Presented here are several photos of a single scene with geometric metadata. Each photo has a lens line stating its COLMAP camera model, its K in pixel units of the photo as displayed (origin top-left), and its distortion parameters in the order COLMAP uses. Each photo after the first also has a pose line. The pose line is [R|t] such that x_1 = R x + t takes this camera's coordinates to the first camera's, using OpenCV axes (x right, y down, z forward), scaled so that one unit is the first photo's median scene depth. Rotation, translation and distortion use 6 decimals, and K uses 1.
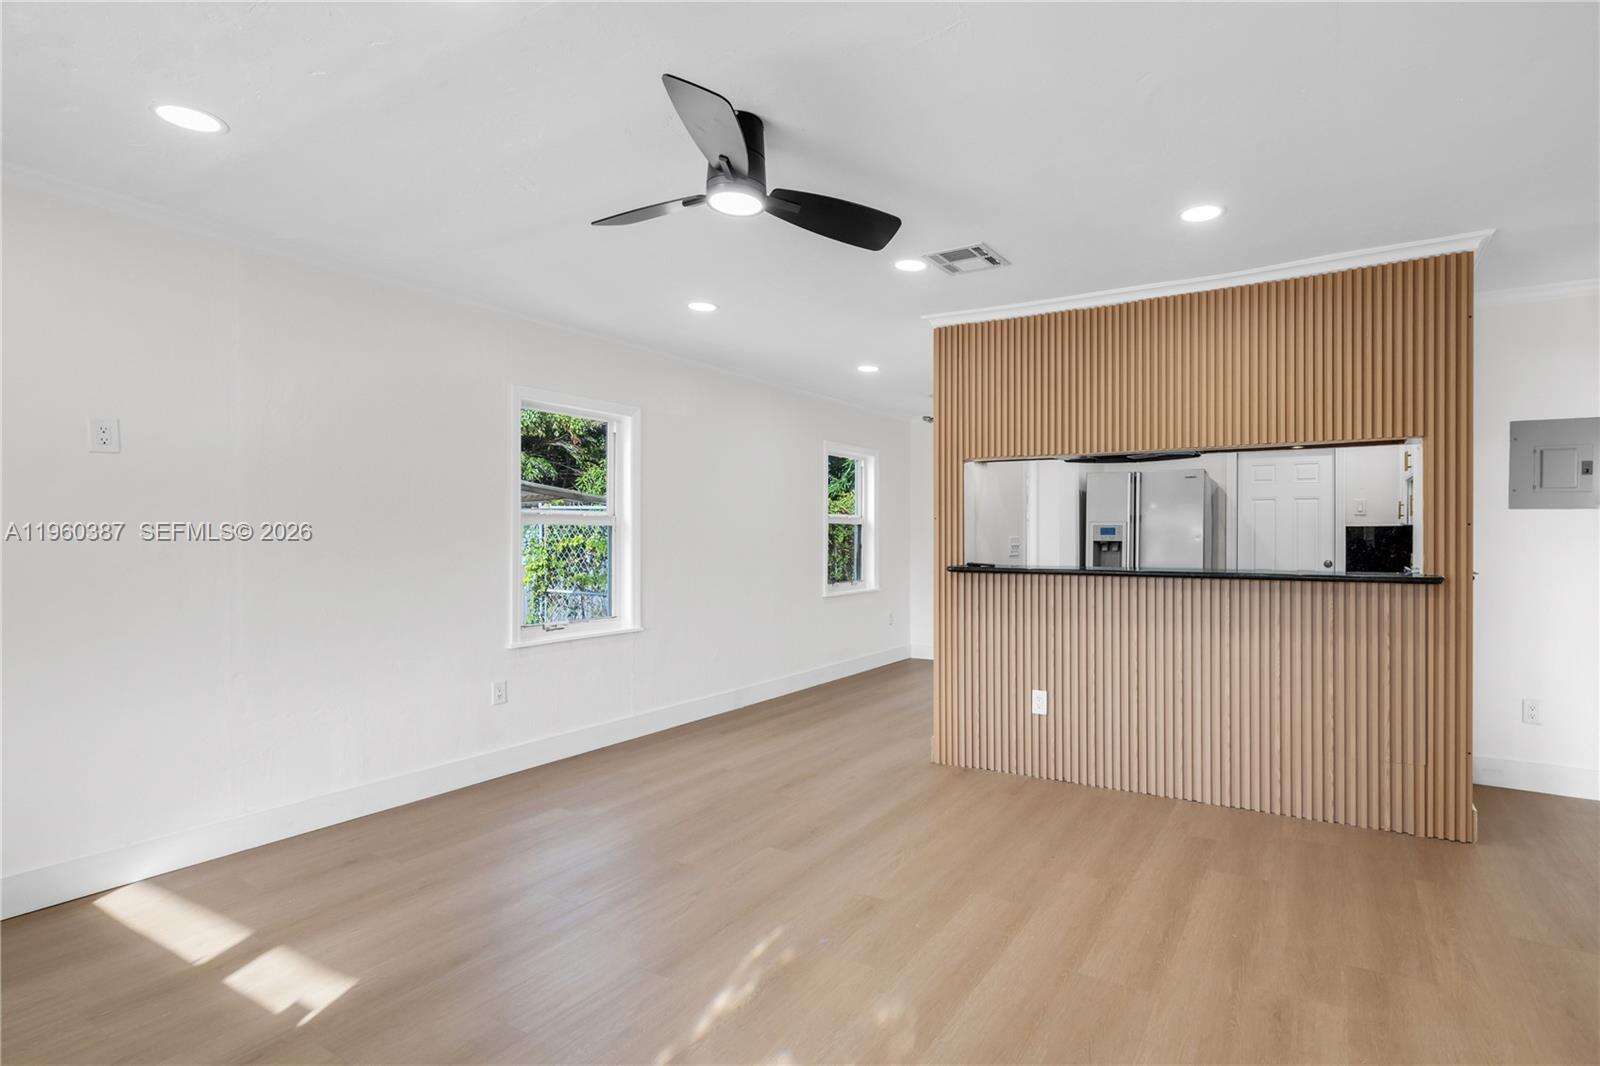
lens RADIAL K [[724.0, 0, 801.5], [0, 724.0, 541.2], [0, 0, 1]] dist [-0.001373, -0.000030]
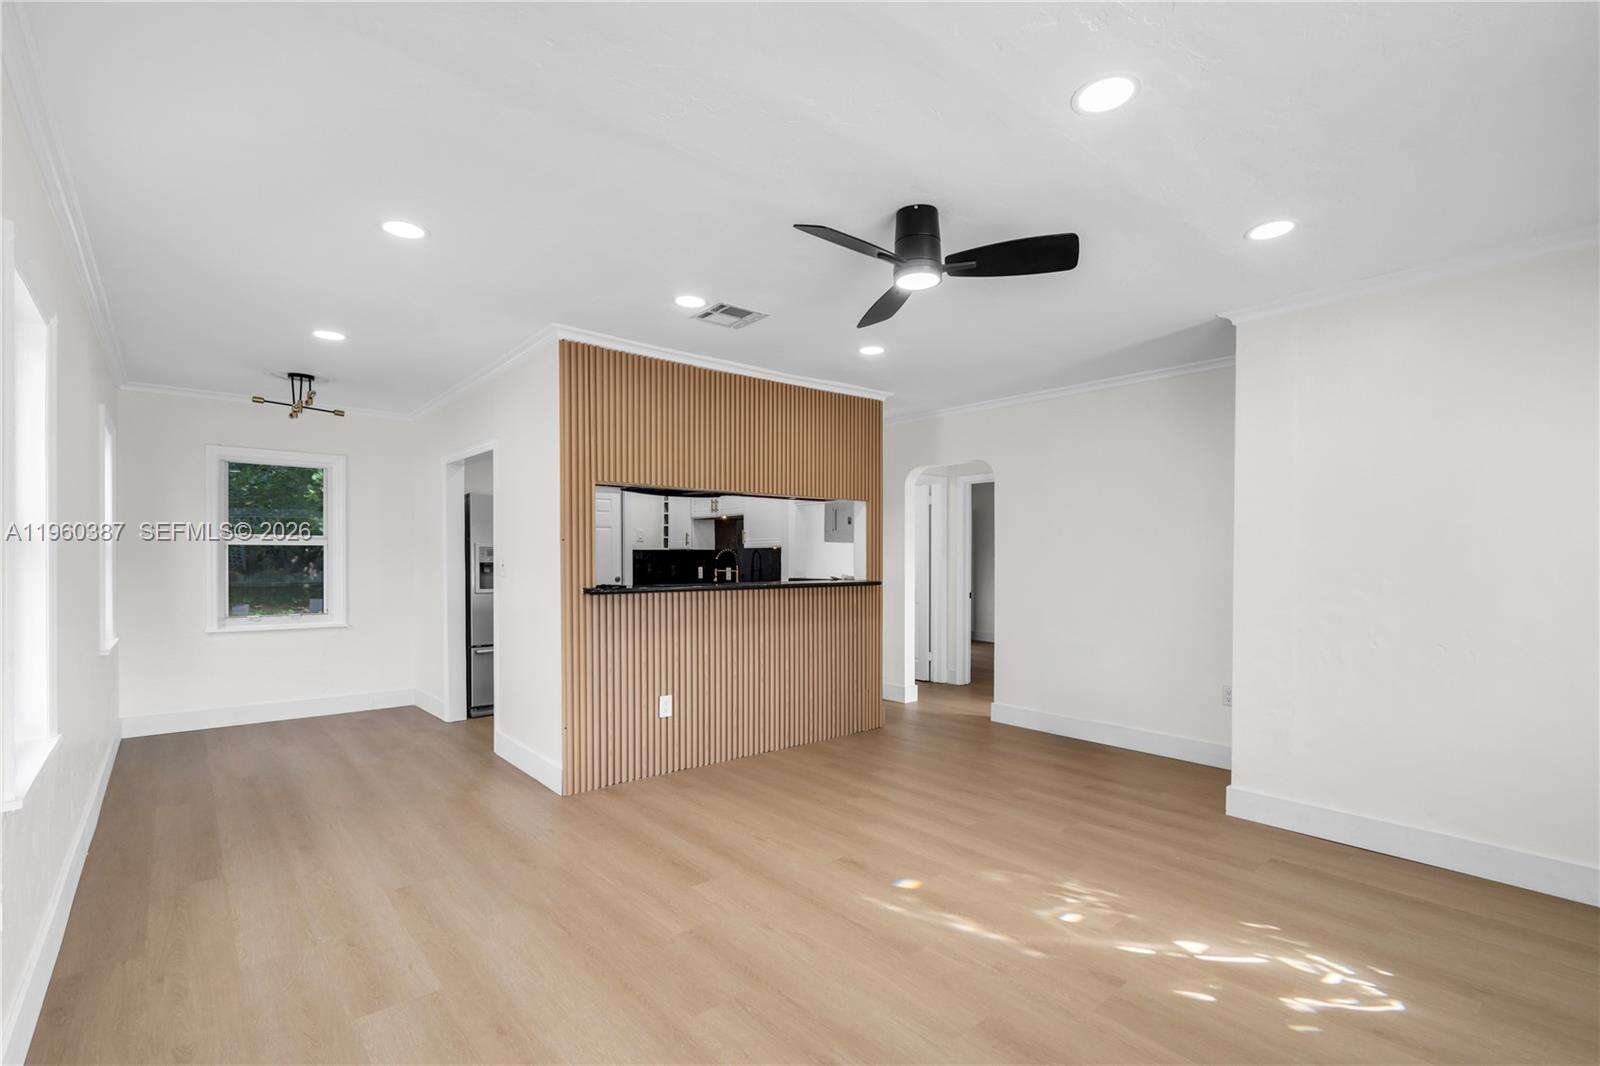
lens RADIAL K [[763.3, 0, 804.0], [0, 763.3, 562.0], [0, 0, 1]] dist [-0.000676, 0.000034]
pose [[0.342591, -0.005098, 0.939471, -0.707233], [0.005284, 0.999980, 0.003499, -0.003928], [-0.939470, 0.003765, 0.342611, 0.392946]]
